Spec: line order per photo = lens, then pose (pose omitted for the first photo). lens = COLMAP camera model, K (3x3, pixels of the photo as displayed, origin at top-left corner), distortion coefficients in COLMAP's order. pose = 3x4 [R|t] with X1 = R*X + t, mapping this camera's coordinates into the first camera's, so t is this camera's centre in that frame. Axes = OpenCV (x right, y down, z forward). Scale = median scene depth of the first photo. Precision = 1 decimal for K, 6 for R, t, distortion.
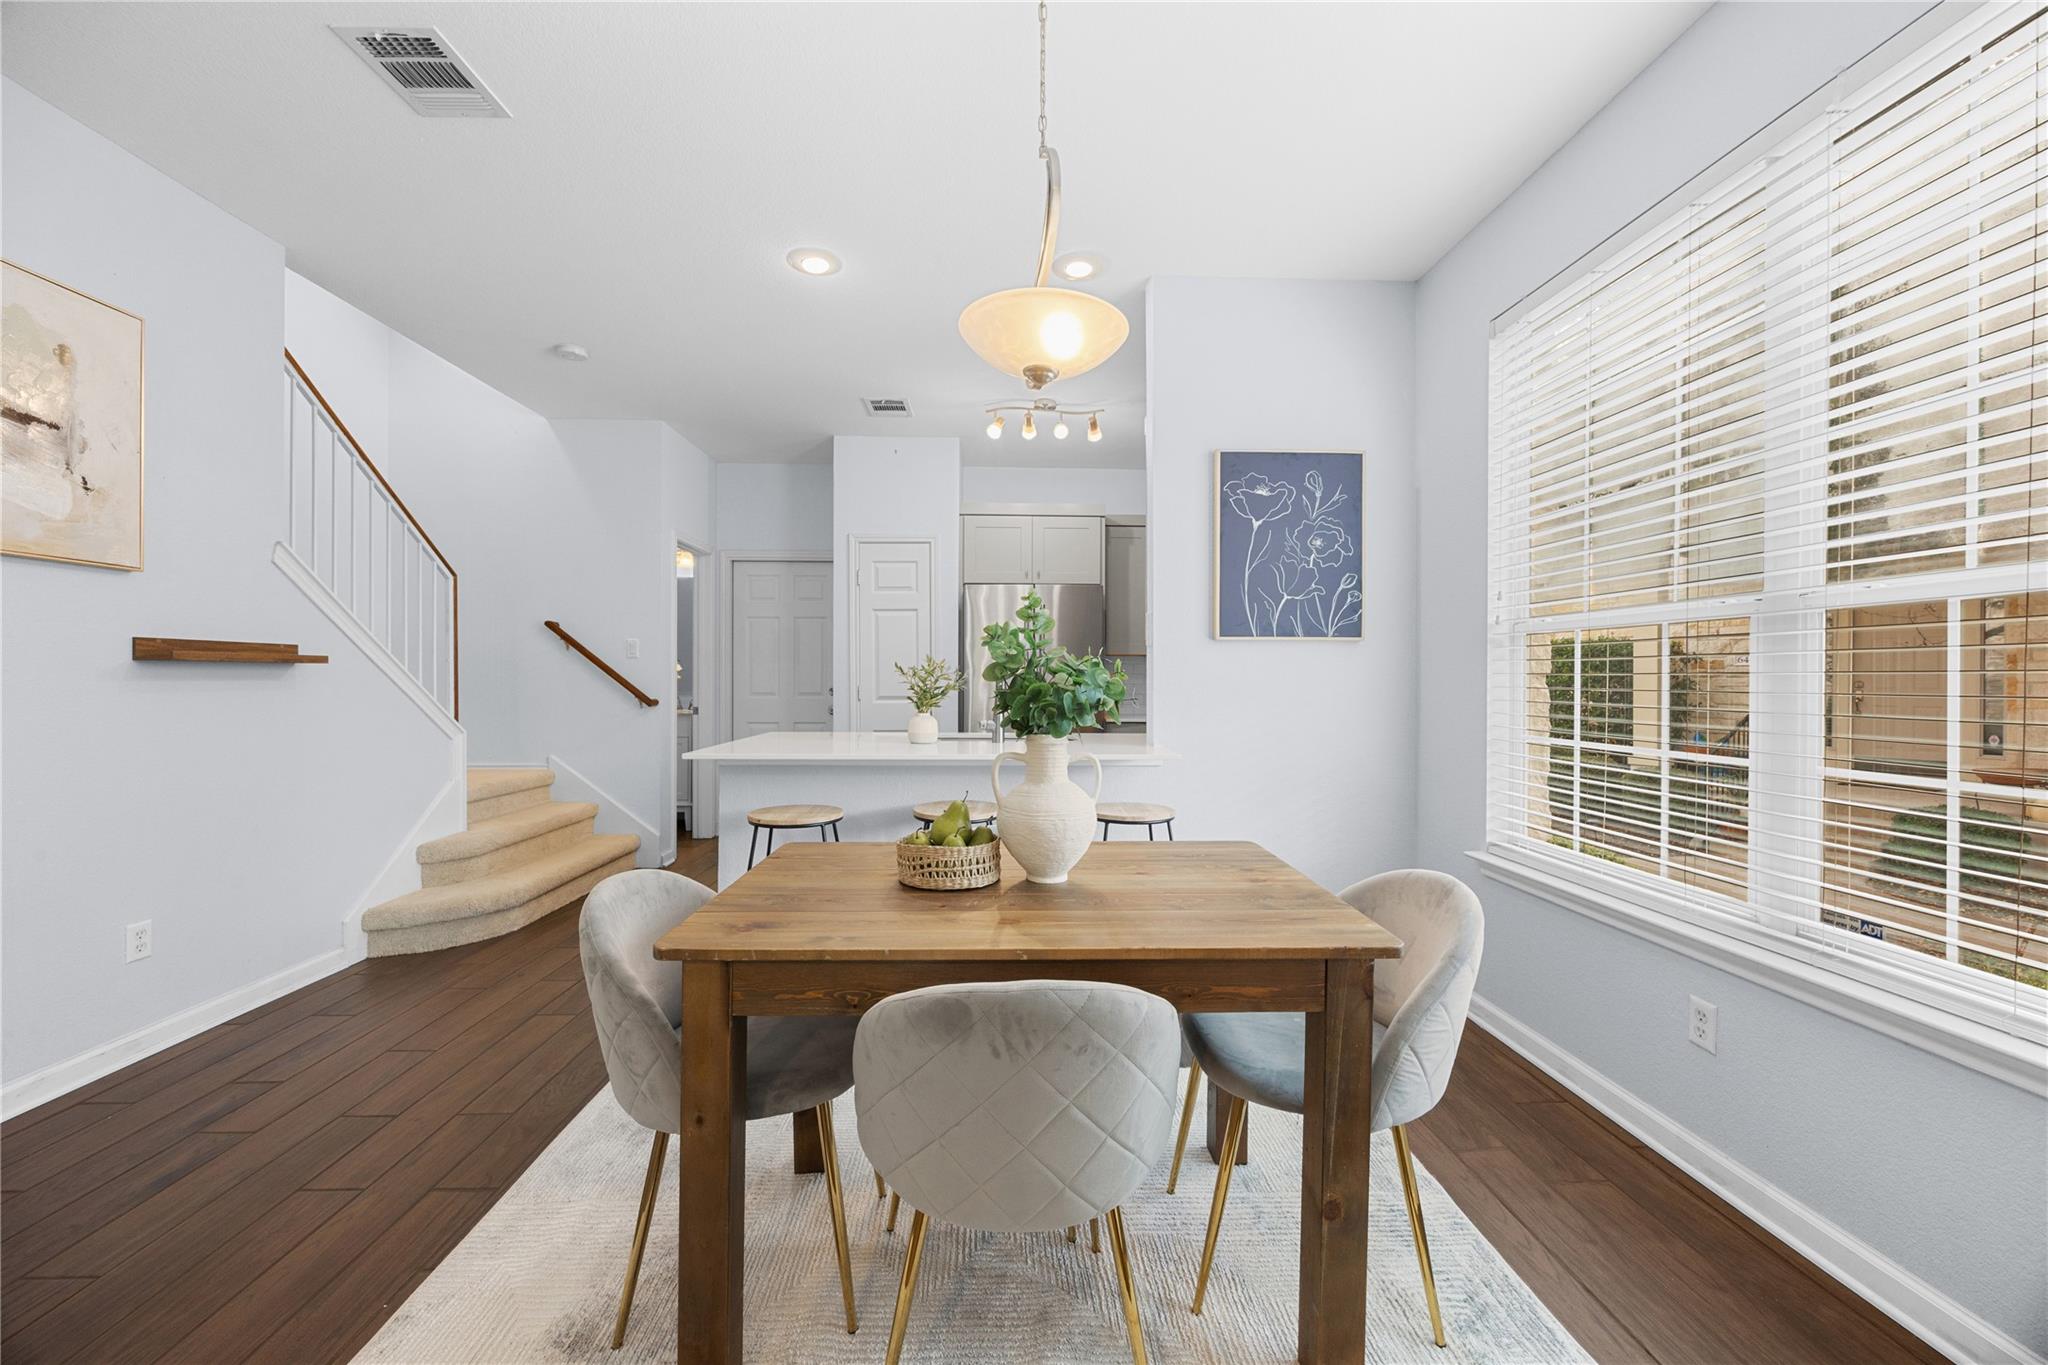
lens RADIAL K [[773.1, 0, 1019.4], [0, 773.1, 680.8], [0, 0, 1]] dist [-0.004272, 0.000282]
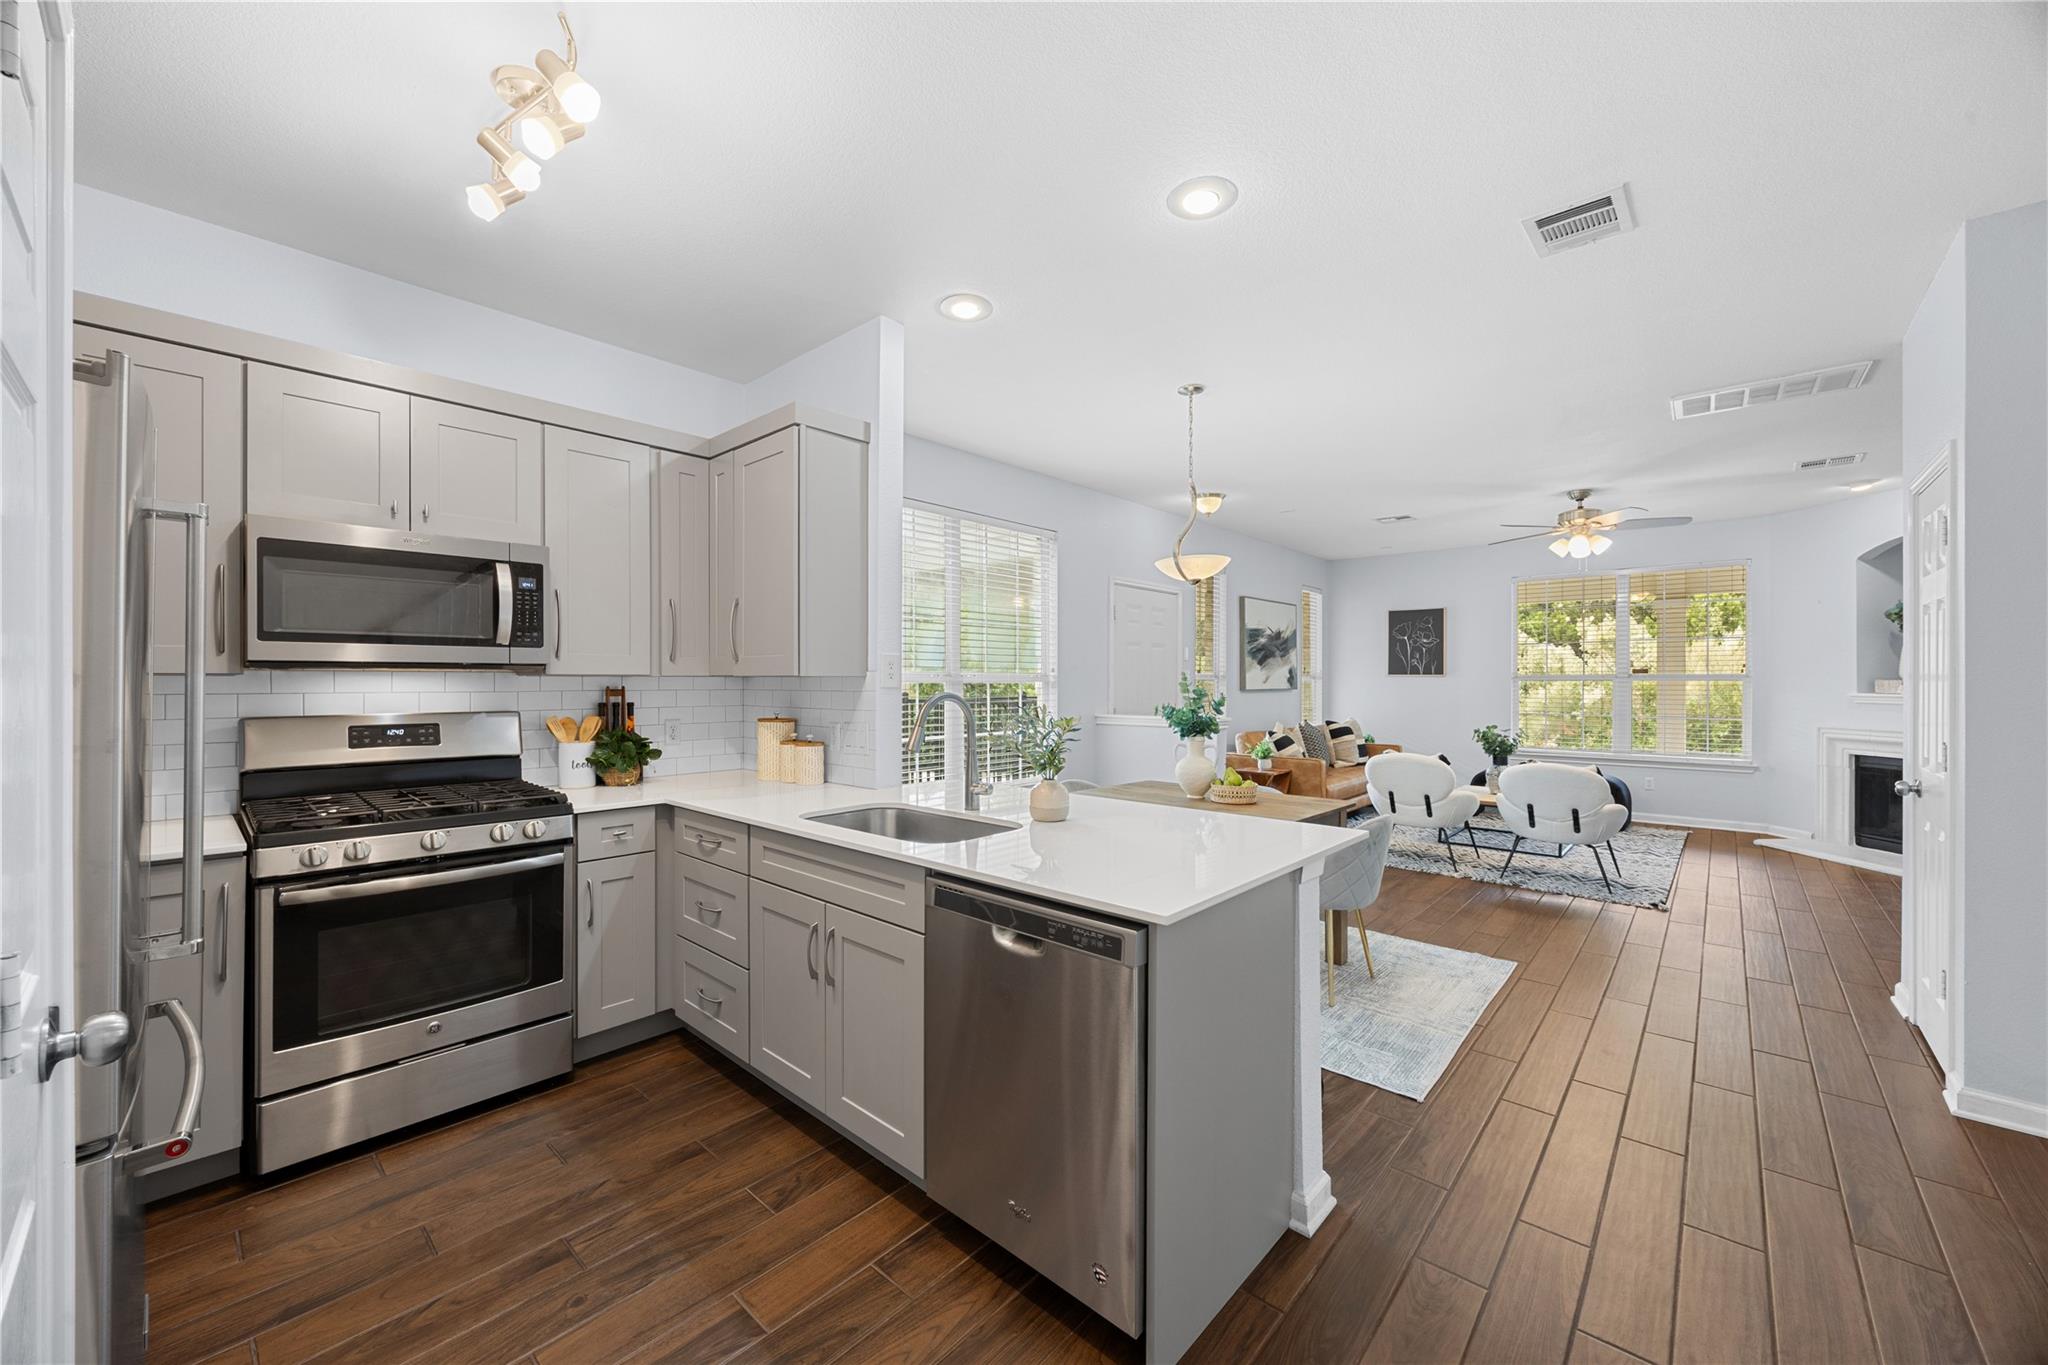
lens RADIAL K [[773.3, 0, 1020.9], [0, 773.3, 679.6], [0, 0, 1]] dist [-0.002656, -0.000284]
pose [[-0.714431, -0.004538, 0.699691, -0.662506], [-0.003058, 0.999990, 0.003364, -0.060619], [-0.699699, 0.000264, -0.714438, 1.636825]]
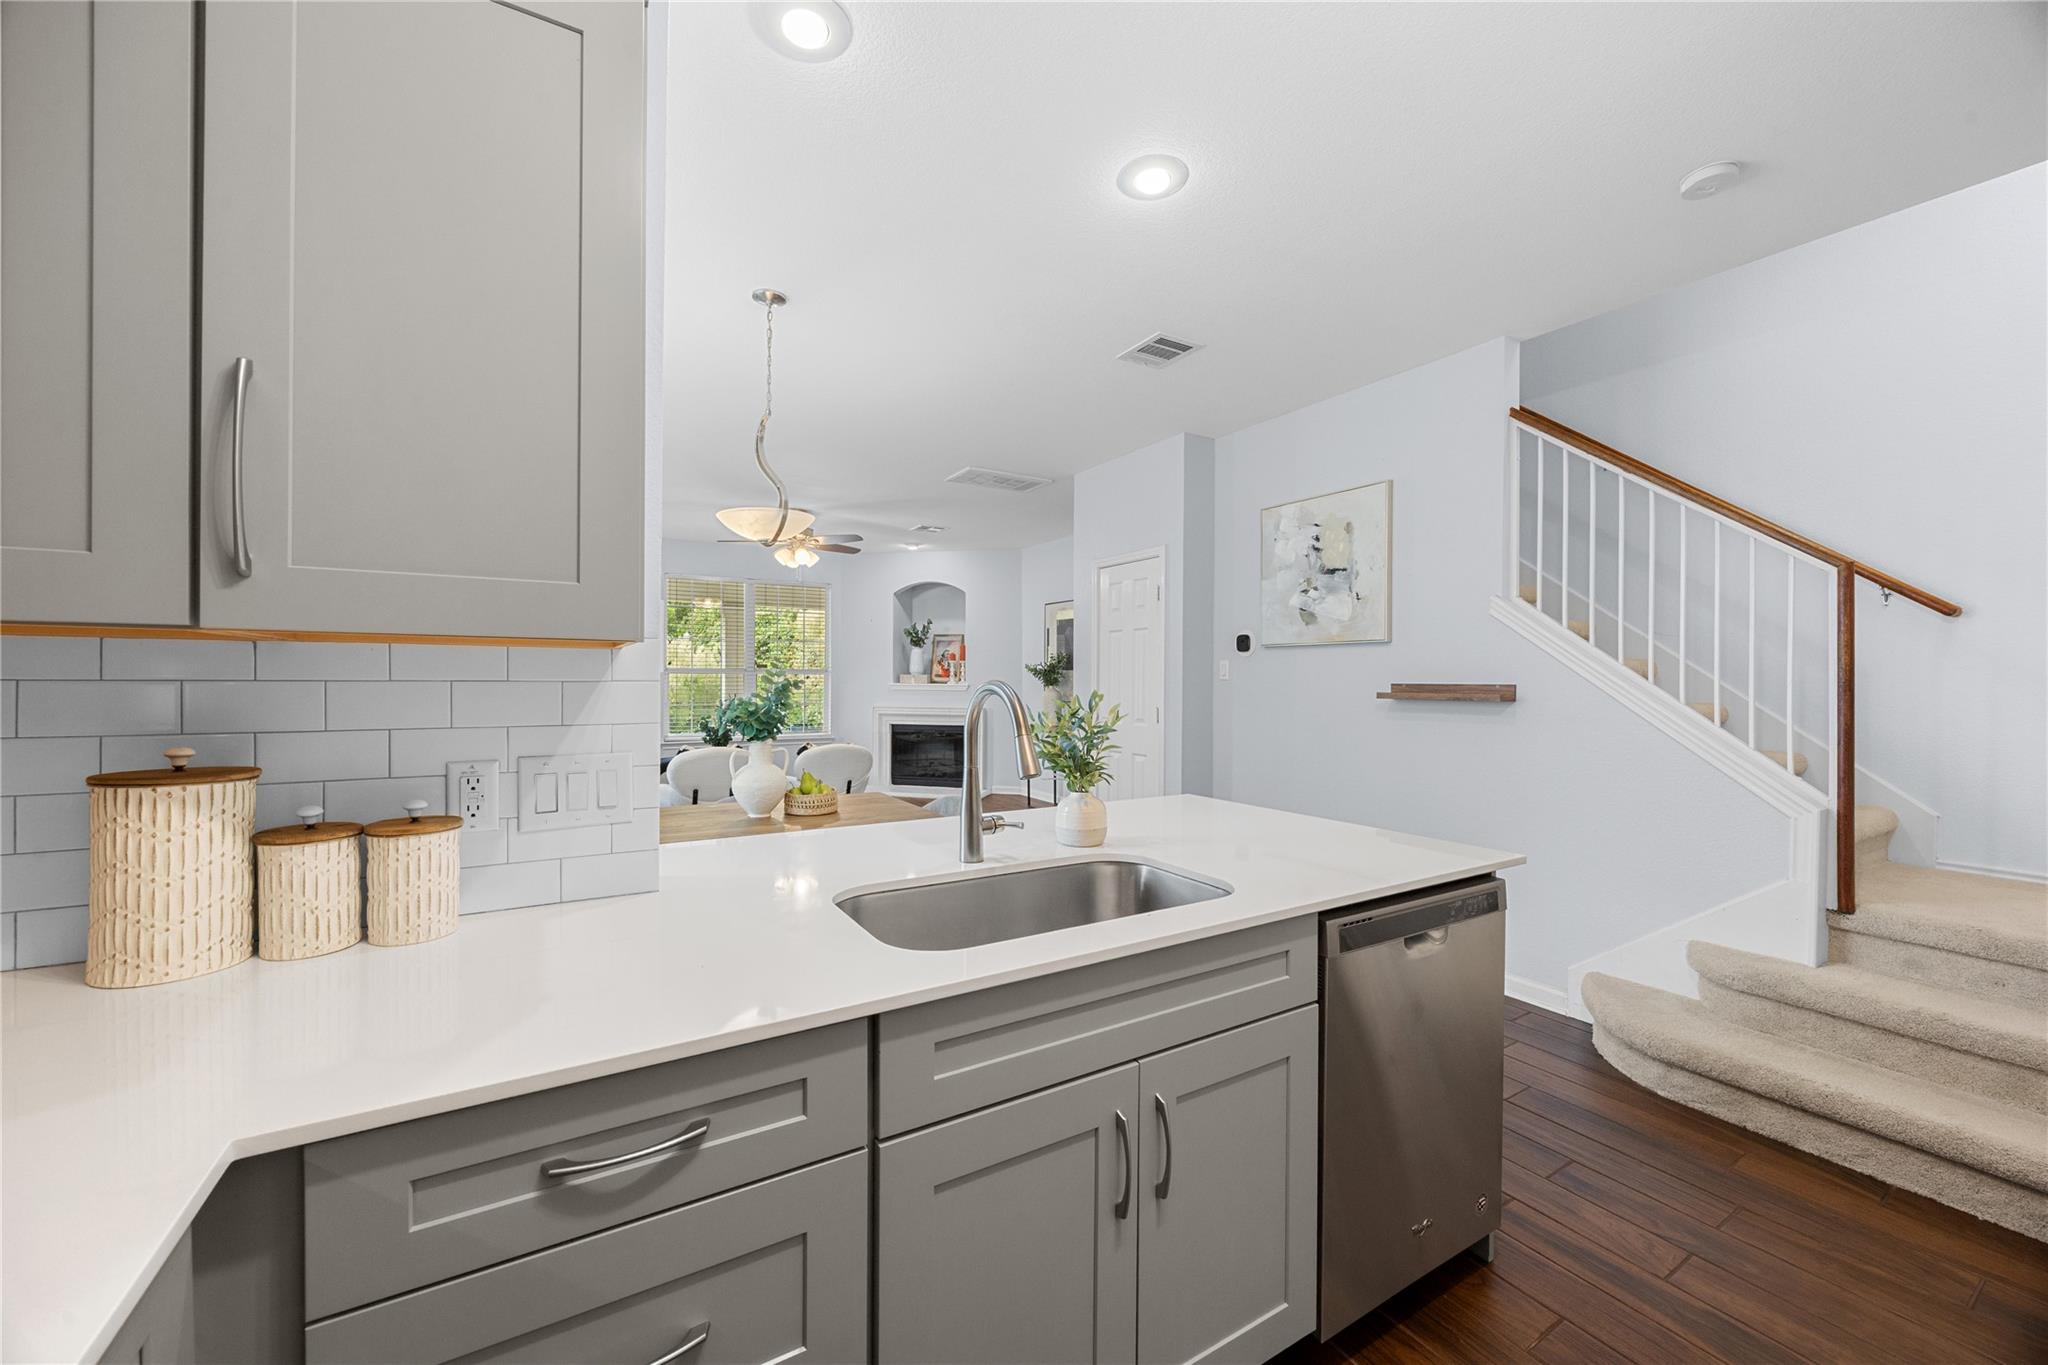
lens RADIAL K [[773.1, 0, 1019.4], [0, 773.1, 680.8], [0, 0, 1]] dist [-0.004272, 0.000282]
pose [[-0.876039, -0.008956, -0.482157, 0.206641], [-0.010984, 0.999939, 0.001383, -0.044258], [0.482115, 0.006508, -0.876084, 1.564163]]
